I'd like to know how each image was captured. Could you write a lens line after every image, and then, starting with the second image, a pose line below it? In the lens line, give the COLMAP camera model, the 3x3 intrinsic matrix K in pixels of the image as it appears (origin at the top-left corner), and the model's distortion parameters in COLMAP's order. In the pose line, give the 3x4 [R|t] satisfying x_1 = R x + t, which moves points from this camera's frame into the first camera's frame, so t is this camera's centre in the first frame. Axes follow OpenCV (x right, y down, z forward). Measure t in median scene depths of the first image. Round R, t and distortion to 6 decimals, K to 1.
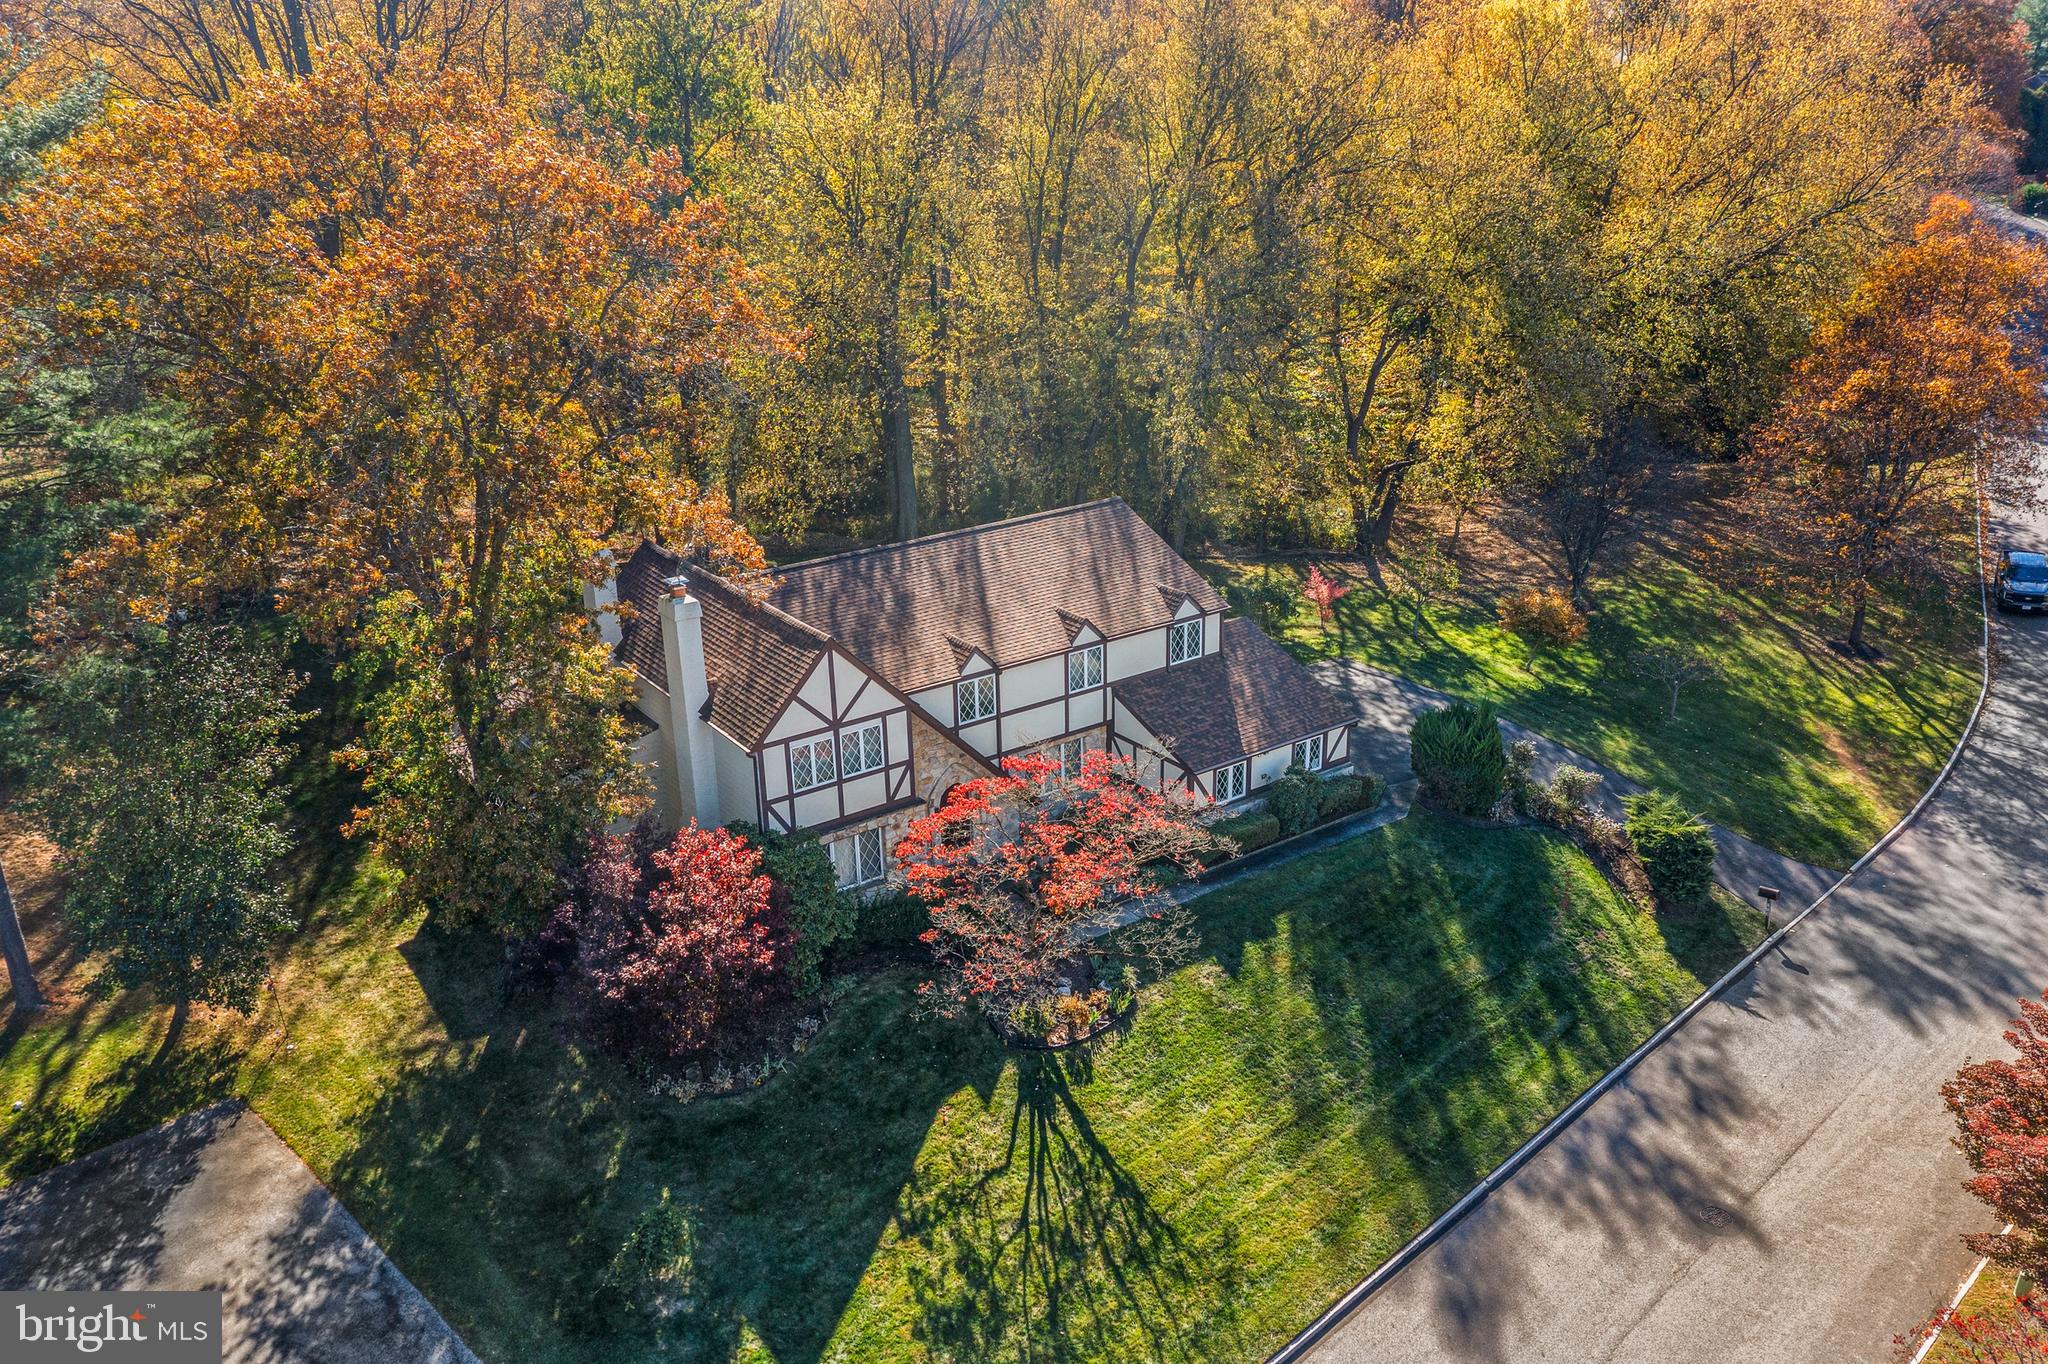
lens RADIAL K [[1608.4, 0, 1024.0], [0, 1608.4, 682.0], [0, 0, 1]] dist [-0.009381, 0.001997]
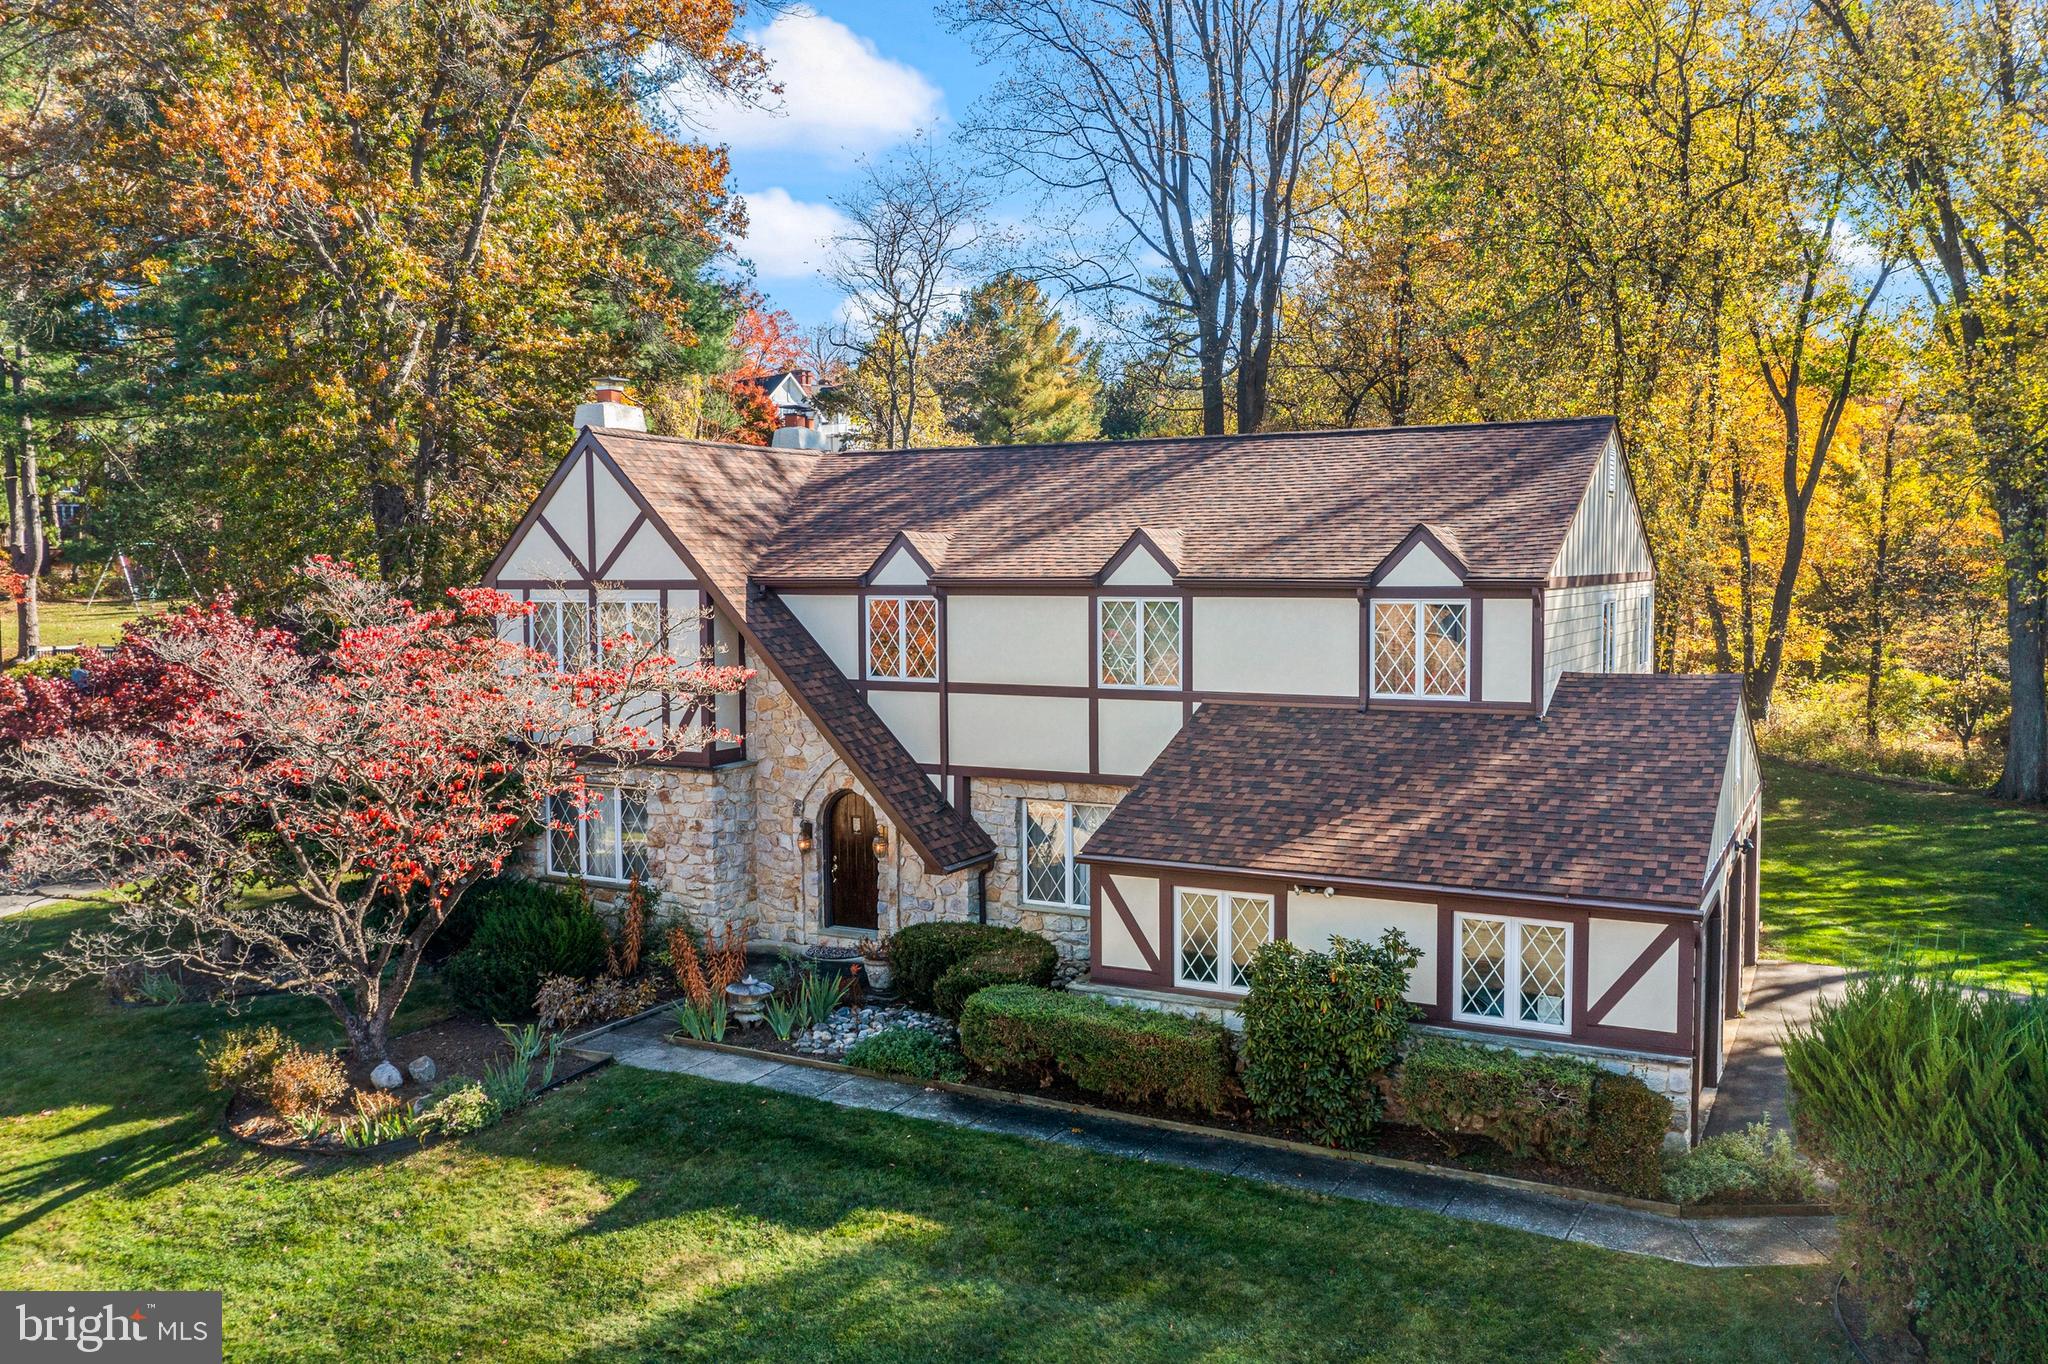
lens RADIAL K [[1608.4, 0, 1024.0], [0, 1608.4, 682.0], [0, 0, 1]] dist [-0.009381, 0.001997]
pose [[0.453806, 0.083424, -0.887187, 0.459273], [-0.326258, 0.942032, -0.078303, 0.052464], [0.829226, 0.324986, 0.454717, 0.799510]]
